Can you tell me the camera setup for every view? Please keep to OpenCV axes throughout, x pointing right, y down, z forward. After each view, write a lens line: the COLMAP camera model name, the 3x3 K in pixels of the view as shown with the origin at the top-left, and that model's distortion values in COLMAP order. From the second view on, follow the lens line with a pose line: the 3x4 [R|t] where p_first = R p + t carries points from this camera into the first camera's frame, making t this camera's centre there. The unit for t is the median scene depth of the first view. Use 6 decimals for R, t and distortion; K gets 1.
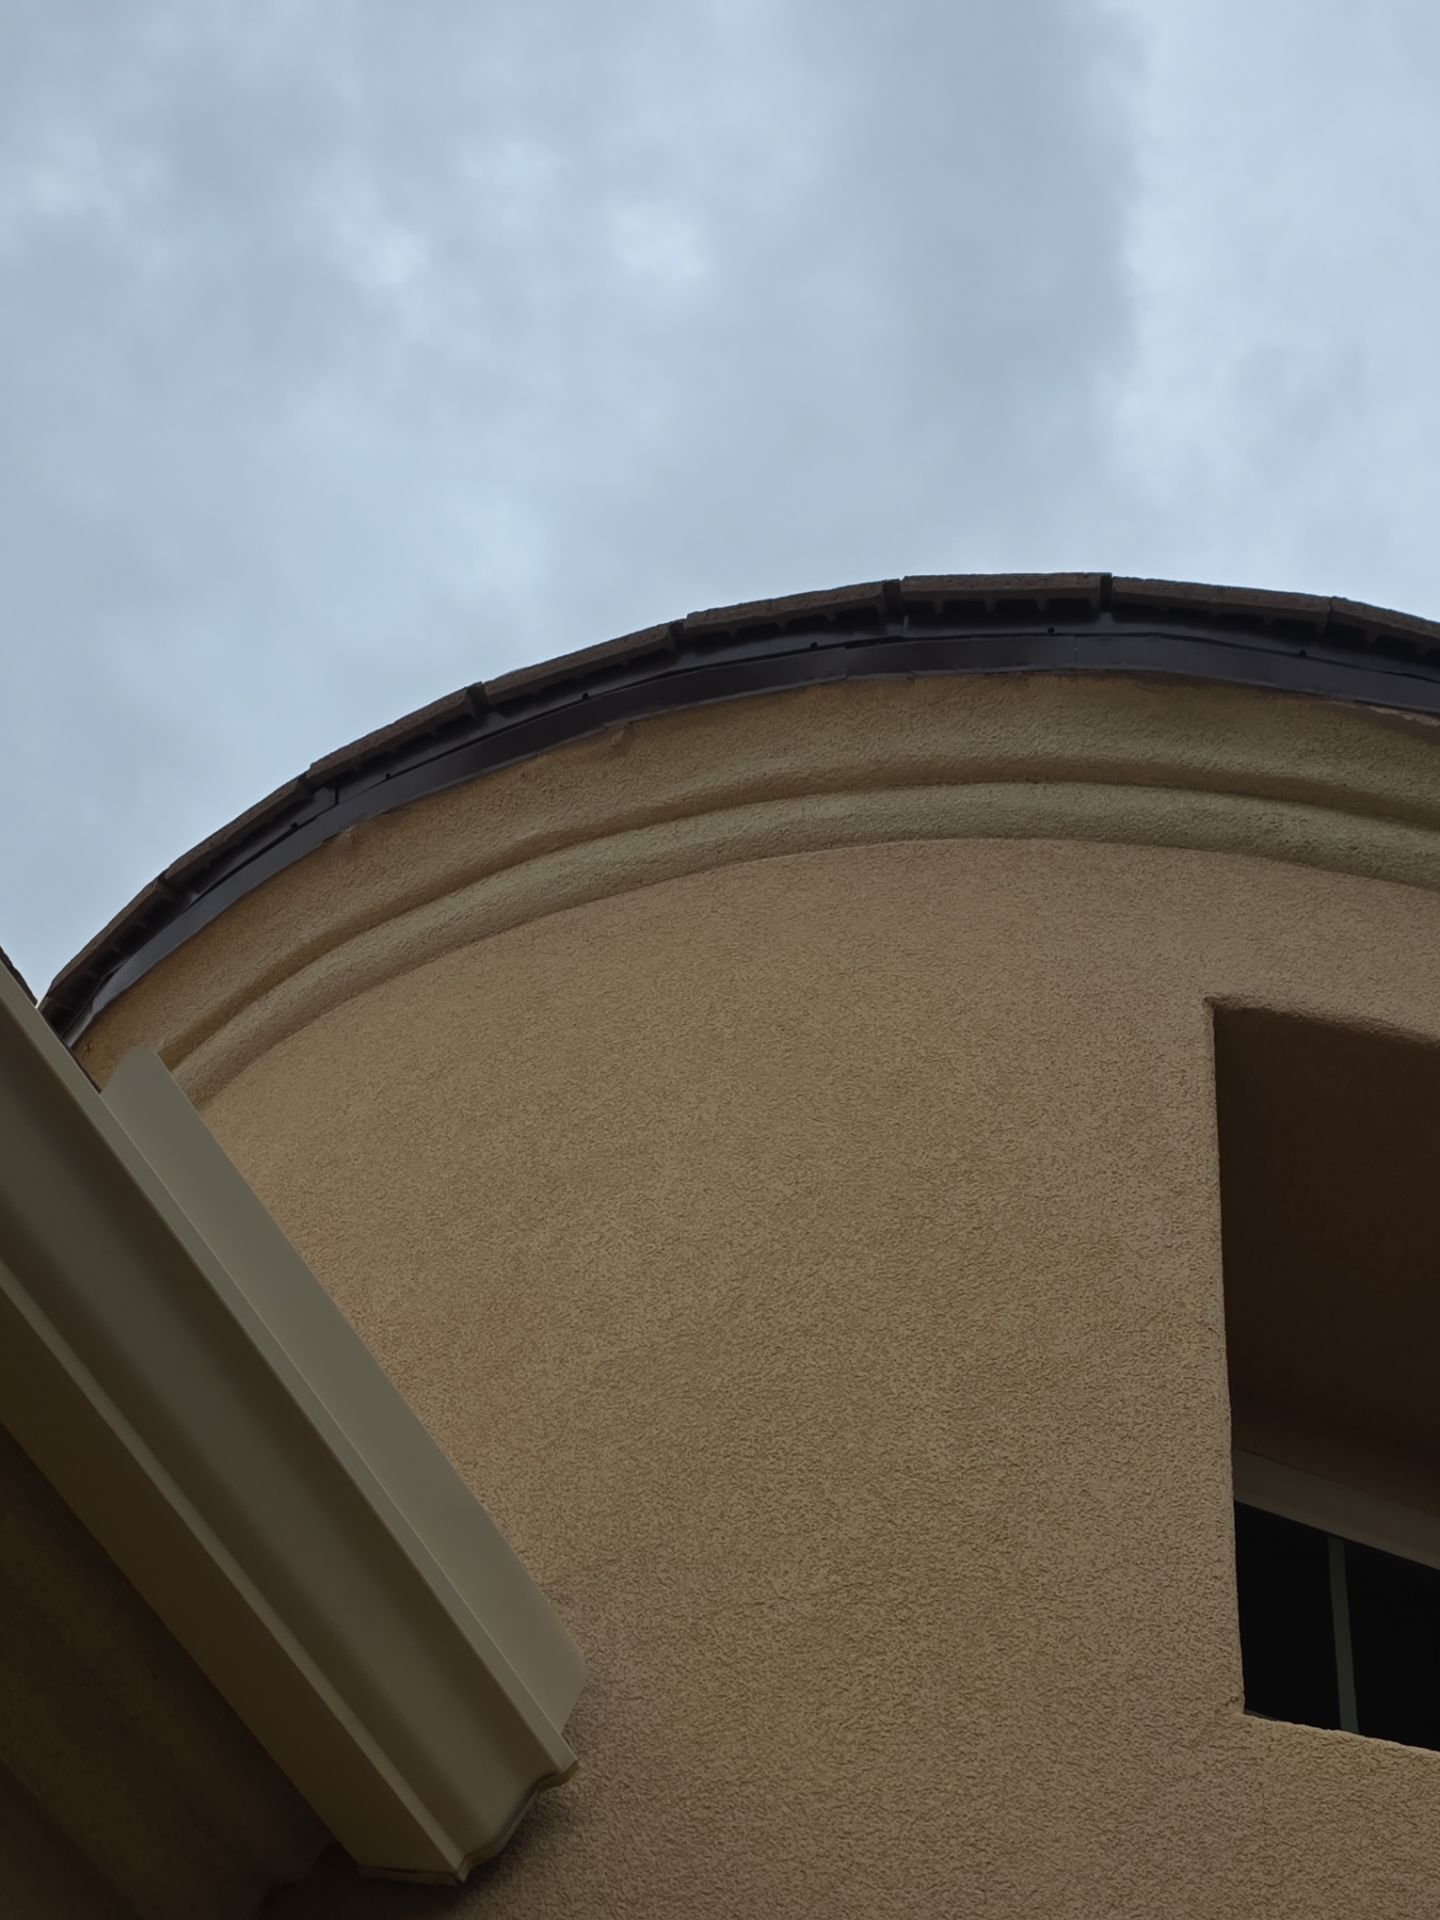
lens RADIAL K [[2606.4, 0, 742.6], [0, 2606.4, 988.9], [0, 0, 1]] dist [0.120961, 0.000000]
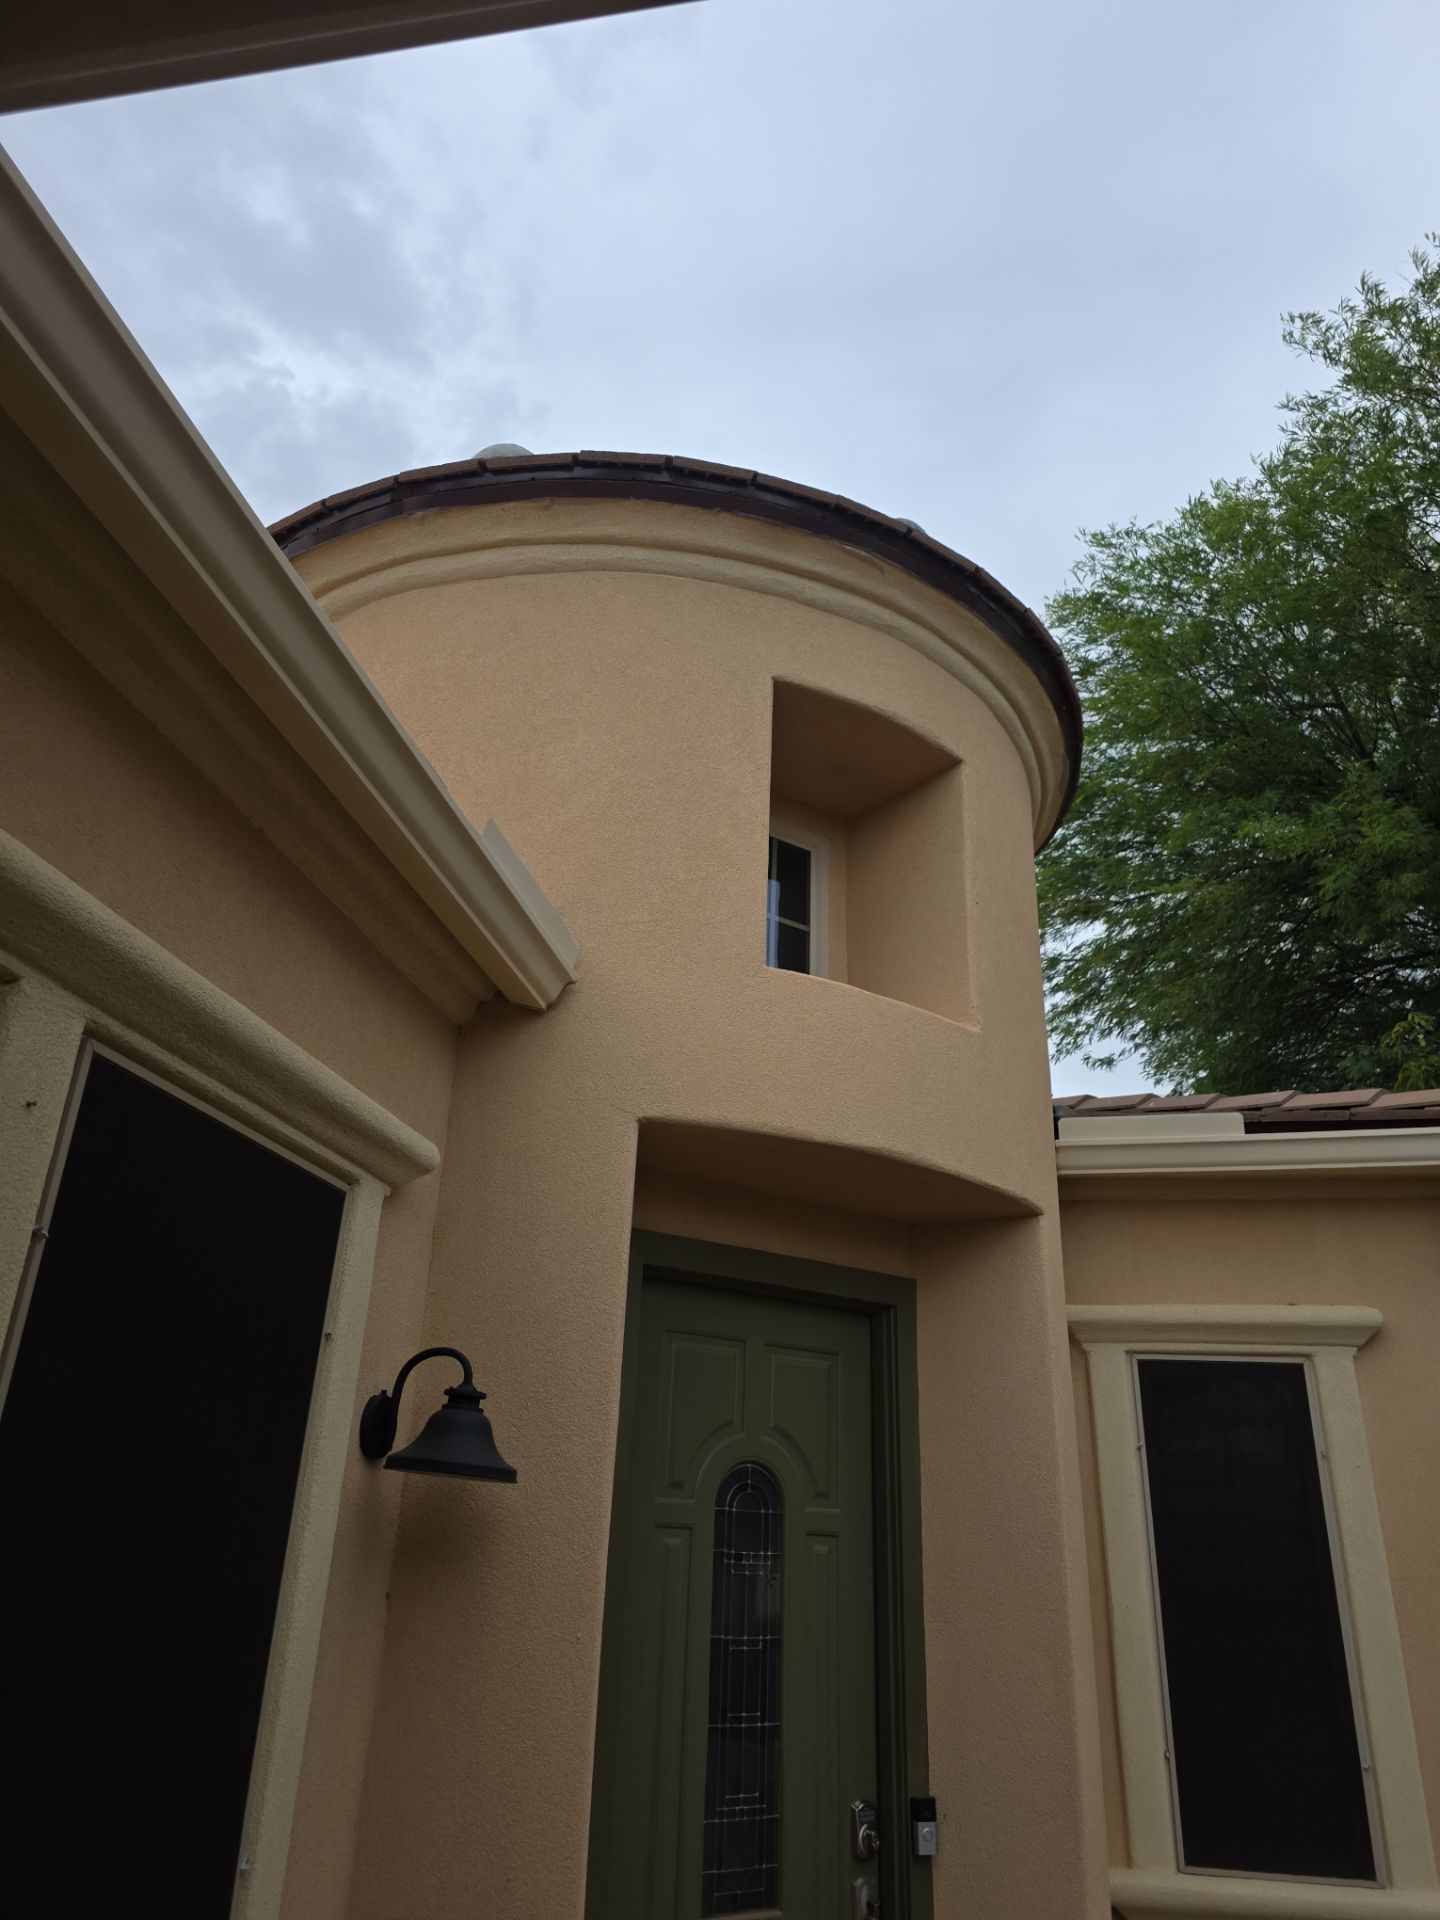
lens RADIAL K [[1359.1, 0, 746.8], [0, 1359.1, 971.6], [0, 0, 1]] dist [0.083420, -0.003183]
pose [[0.955489, 0.025694, 0.293907, -0.243395], [-0.174923, 0.851552, 0.494228, -0.404096], [-0.237579, -0.523640, 0.818143, -0.310709]]
